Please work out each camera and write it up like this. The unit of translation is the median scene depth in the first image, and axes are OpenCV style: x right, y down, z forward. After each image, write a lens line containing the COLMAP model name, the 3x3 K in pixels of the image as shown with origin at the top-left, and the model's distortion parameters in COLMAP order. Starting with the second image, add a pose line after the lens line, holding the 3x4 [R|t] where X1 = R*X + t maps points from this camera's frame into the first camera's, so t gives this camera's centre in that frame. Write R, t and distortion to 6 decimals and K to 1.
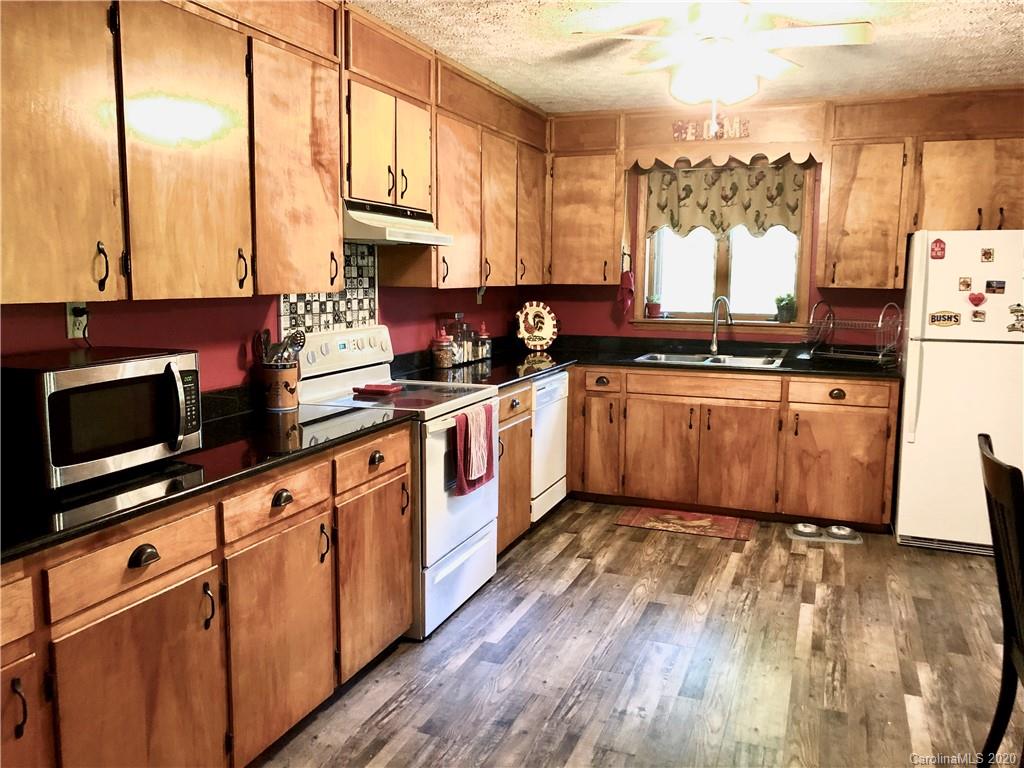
lens RADIAL K [[838.9, 0, 509.6], [0, 838.9, 375.8], [0, 0, 1]] dist [0.010944, -0.001355]
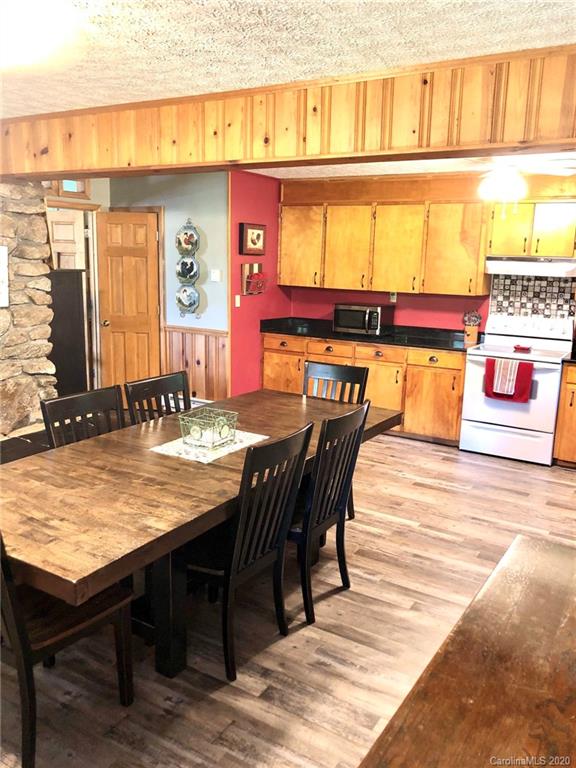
lens RADIAL K [[629.2, 0, 287.8], [0, 629.2, 385.9], [0, 0, 1]] dist [0.010944, -0.001355]
pose [[-0.186508, 0.182912, -0.965276, 1.489587], [-0.150635, 0.965575, 0.212073, -0.135692], [0.970837, 0.184957, -0.152534, 0.718738]]
